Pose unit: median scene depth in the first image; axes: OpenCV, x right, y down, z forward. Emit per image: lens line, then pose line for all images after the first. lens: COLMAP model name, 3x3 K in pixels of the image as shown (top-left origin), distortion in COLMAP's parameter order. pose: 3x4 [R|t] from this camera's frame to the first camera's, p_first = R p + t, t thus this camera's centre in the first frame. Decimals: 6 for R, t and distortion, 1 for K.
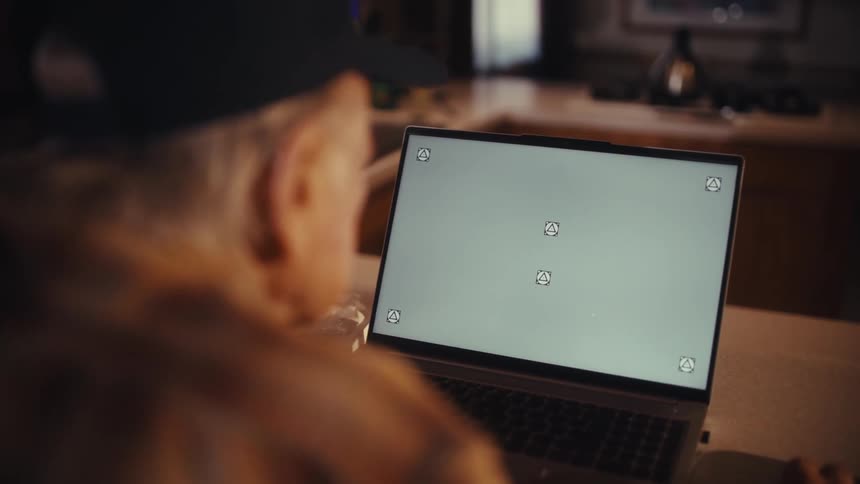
lens RADIAL K [[923.3, 0, 430.0], [0, 923.3, 242.0], [0, 0, 1]] dist [-0.136698, 0.006832]
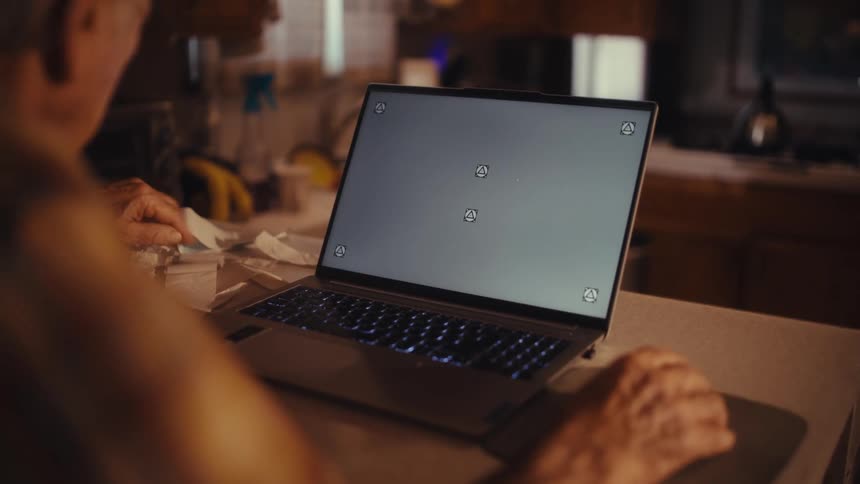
lens RADIAL K [[923.3, 0, 430.0], [0, 923.3, 242.0], [0, 0, 1]] dist [-0.136698, 0.006832]
pose [[0.987948, 0.050086, -0.146459, 0.227041], [-0.062552, 0.994685, -0.081787, 0.154912], [0.141584, 0.089962, 0.985830, -0.060014]]
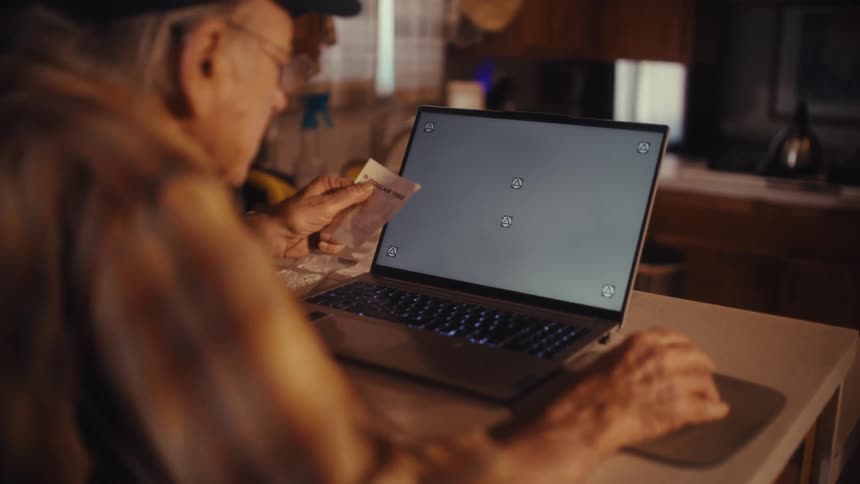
lens RADIAL K [[923.3, 0, 430.0], [0, 923.3, 242.0], [0, 0, 1]] dist [-0.136698, 0.006832]
pose [[0.978505, 0.064572, -0.195852, 0.257075], [-0.085135, 0.991493, -0.098455, 0.189242], [0.187828, 0.113012, 0.975679, -0.212186]]
